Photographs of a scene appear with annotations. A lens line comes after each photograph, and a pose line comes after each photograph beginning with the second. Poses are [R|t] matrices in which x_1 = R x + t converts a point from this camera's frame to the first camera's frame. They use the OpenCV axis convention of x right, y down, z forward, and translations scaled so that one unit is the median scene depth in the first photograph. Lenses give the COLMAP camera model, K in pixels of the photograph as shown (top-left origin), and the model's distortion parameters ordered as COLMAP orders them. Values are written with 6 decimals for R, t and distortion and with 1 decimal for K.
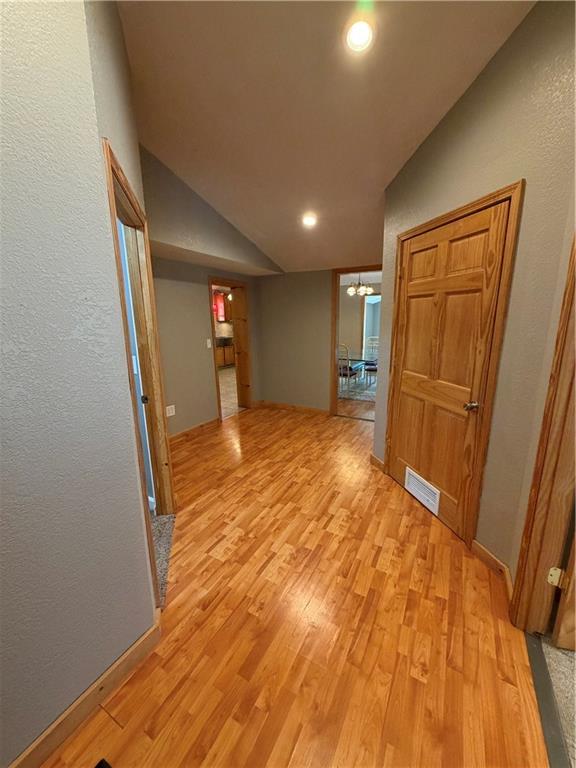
lens RADIAL K [[305.7, 0, 287.5], [0, 305.7, 381.3], [0, 0, 1]] dist [-0.000176, 0.000196]
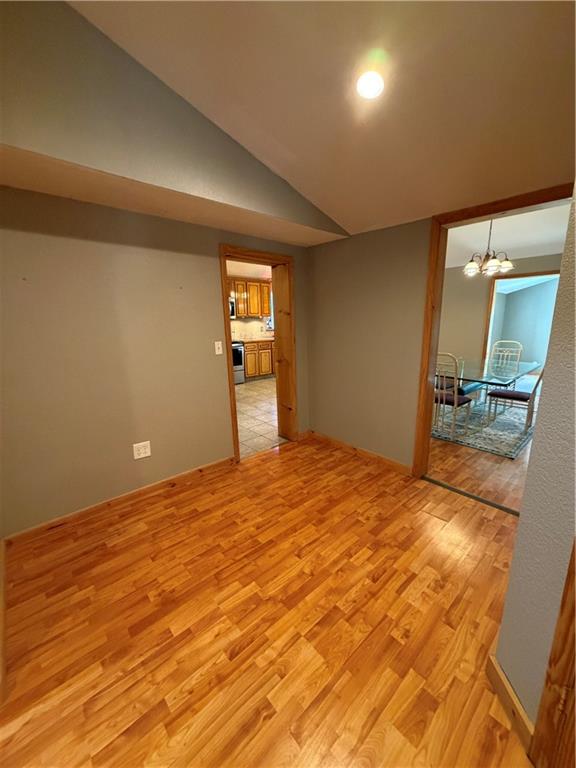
lens RADIAL K [[305.7, 0, 287.5], [0, 305.7, 381.3], [0, 0, 1]] dist [-0.000176, 0.000196]
pose [[0.945019, 0.068035, -0.319860, 0.093910], [-0.066065, 0.997670, 0.017020, -0.068208], [0.320272, 0.005048, 0.947312, 0.395697]]
